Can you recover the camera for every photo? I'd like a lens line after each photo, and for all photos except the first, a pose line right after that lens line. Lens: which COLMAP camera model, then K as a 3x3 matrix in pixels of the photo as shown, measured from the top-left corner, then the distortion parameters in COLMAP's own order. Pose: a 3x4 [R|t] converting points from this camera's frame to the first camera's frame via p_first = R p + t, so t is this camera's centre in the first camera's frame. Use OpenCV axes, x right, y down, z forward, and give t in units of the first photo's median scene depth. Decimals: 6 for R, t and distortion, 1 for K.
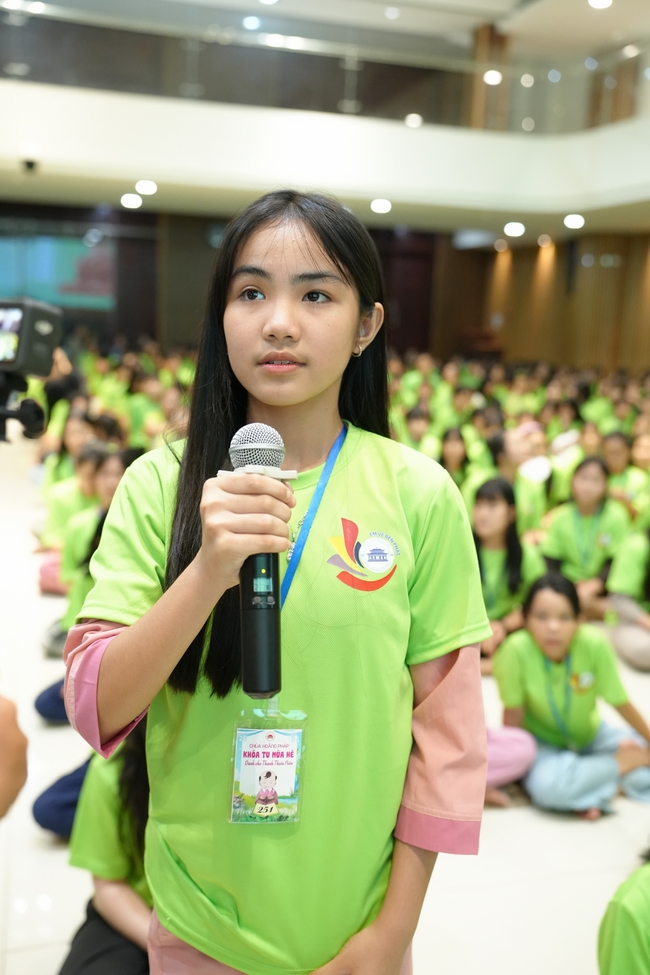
lens RADIAL K [[986.6, 0, 328.3], [0, 986.6, 485.2], [0, 0, 1]] dist [0.019607, 0.000000]
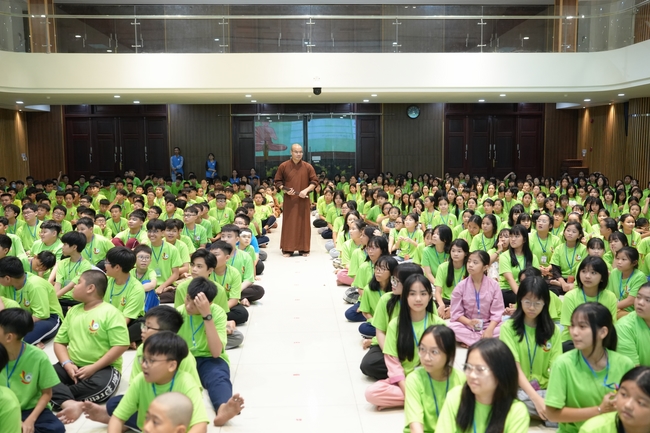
lens RADIAL K [[631.9, 0, 326.4], [0, 631.9, 215.0], [0, 0, 1]] dist [0.002350, 0.000000]
pose [[0.968262, -0.020737, -0.249076, 0.338229], [0.003199, 0.997499, -0.070614, 0.207698], [0.249917, 0.067576, 0.965906, -2.448688]]
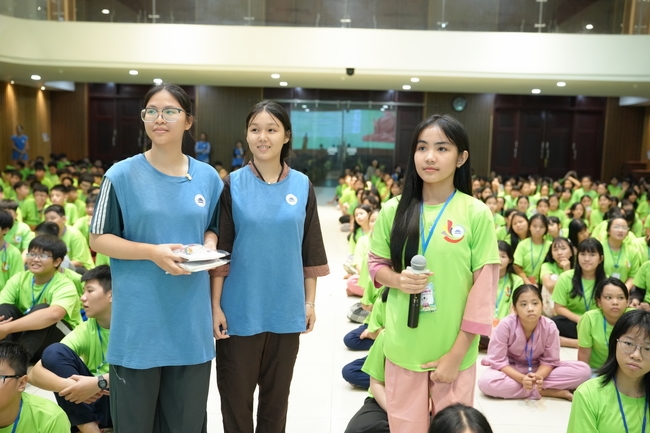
lens RADIAL K [[631.9, 0, 324.6], [0, 631.9, 217.4], [0, 0, 1]] dist [0.002350, 0.000000]
pose [[0.948434, 0.023283, -0.316117, 0.255503], [-0.044875, 0.997116, -0.061197, 0.152043], [0.313781, 0.072227, 0.946744, -0.927983]]
